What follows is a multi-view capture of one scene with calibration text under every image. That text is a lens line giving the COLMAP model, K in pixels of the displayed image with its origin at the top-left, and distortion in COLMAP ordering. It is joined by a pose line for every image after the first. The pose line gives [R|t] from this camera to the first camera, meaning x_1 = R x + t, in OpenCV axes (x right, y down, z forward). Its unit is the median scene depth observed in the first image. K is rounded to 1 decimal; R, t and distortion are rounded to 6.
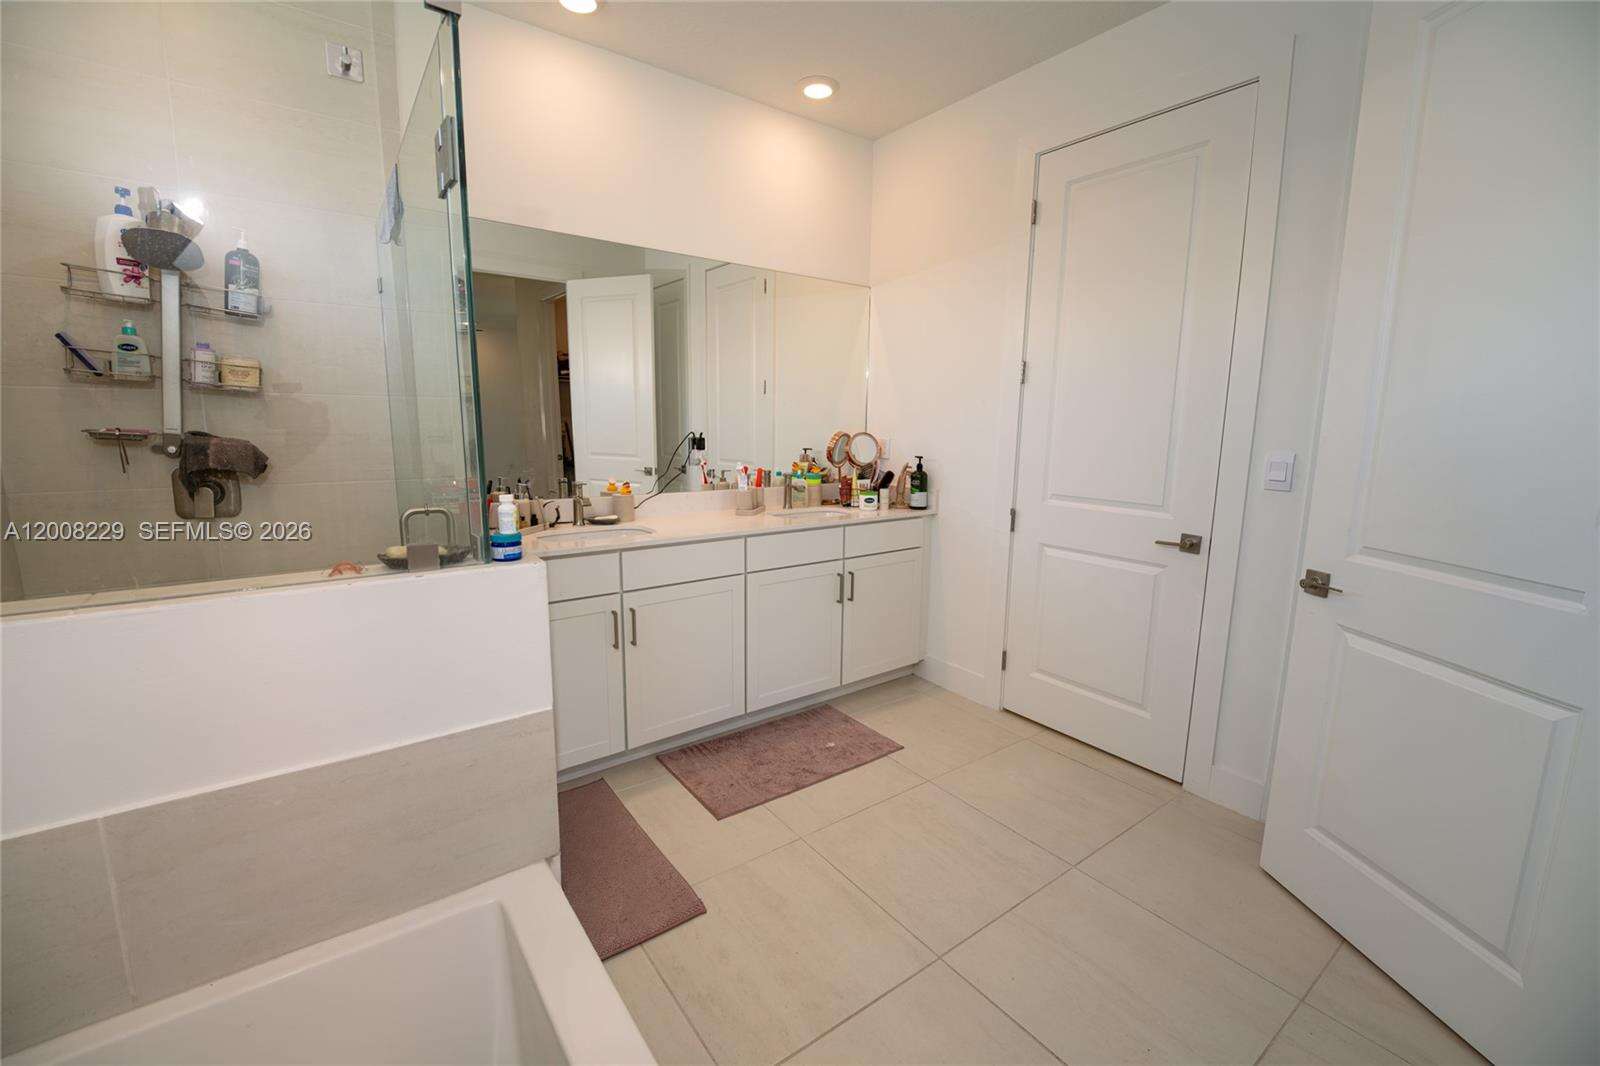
lens RADIAL K [[661.6, 0, 800.0], [0, 661.6, 533.0], [0, 0, 1]] dist [0.010998, -0.016977]
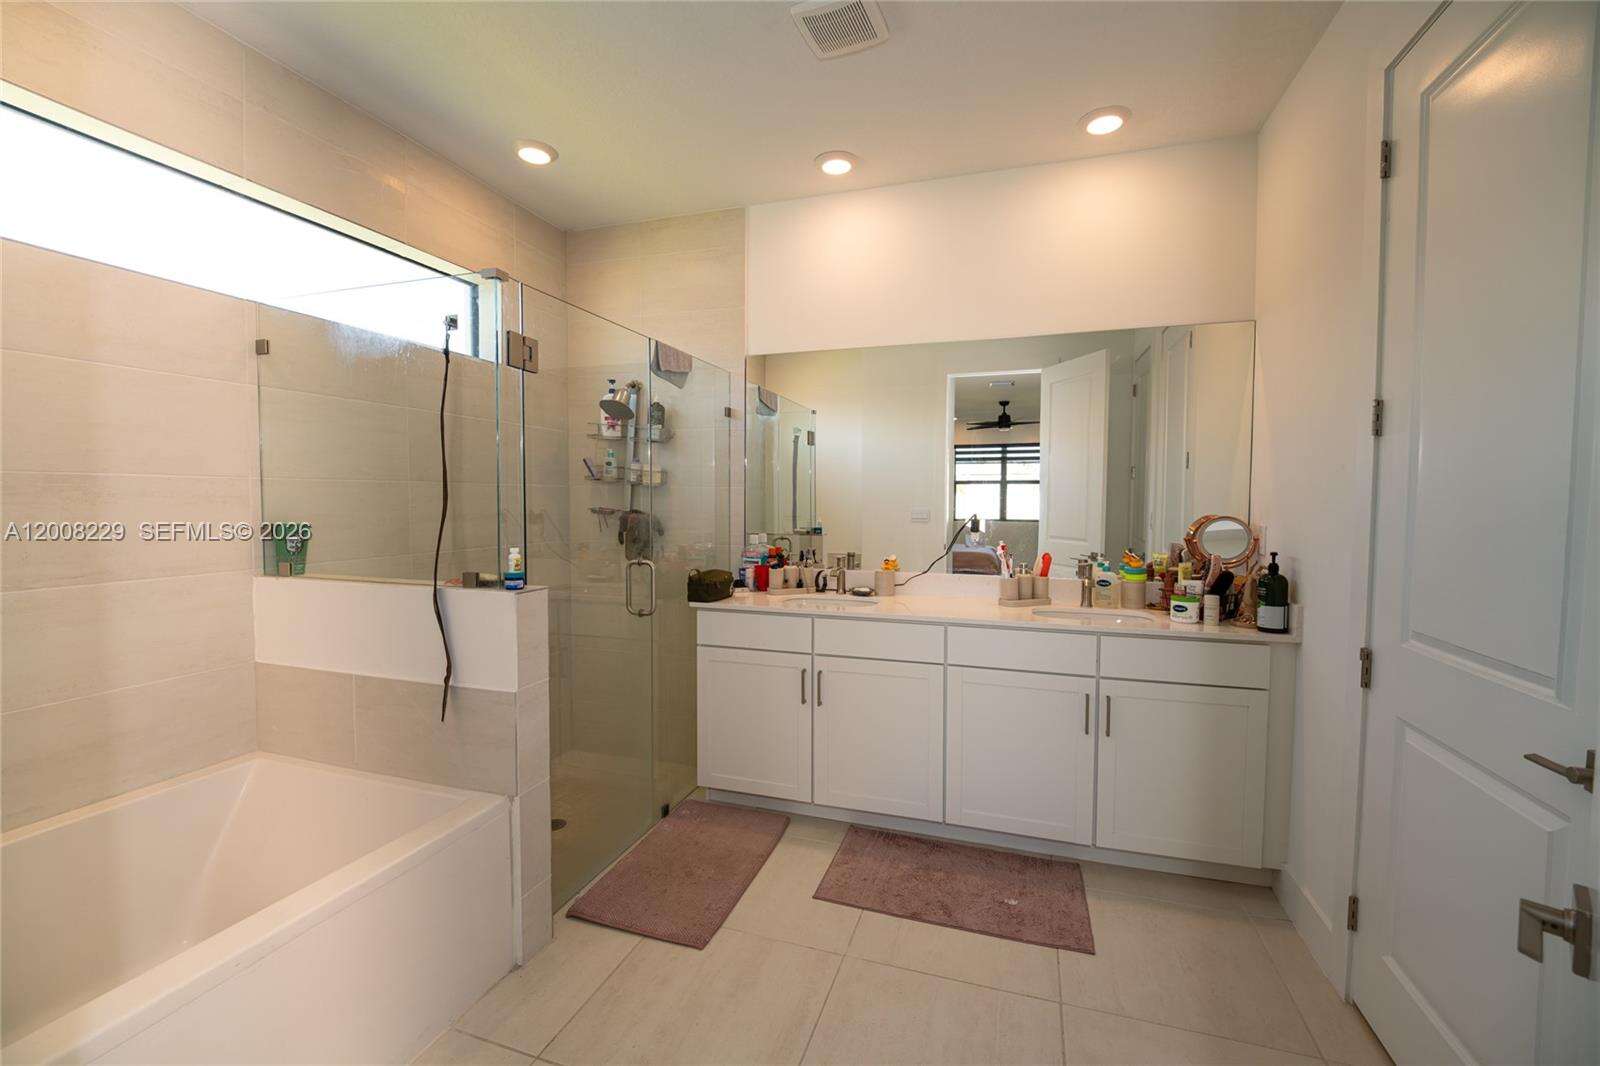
lens RADIAL K [[659.3, 0, 797.9], [0, 659.3, 527.6], [0, 0, 1]] dist [0.011418, -0.022123]
pose [[0.572573, 0.025326, -0.819462, 0.545002], [-0.133014, 0.989150, -0.062369, -0.042710], [0.808992, 0.144711, 0.569729, 0.276874]]
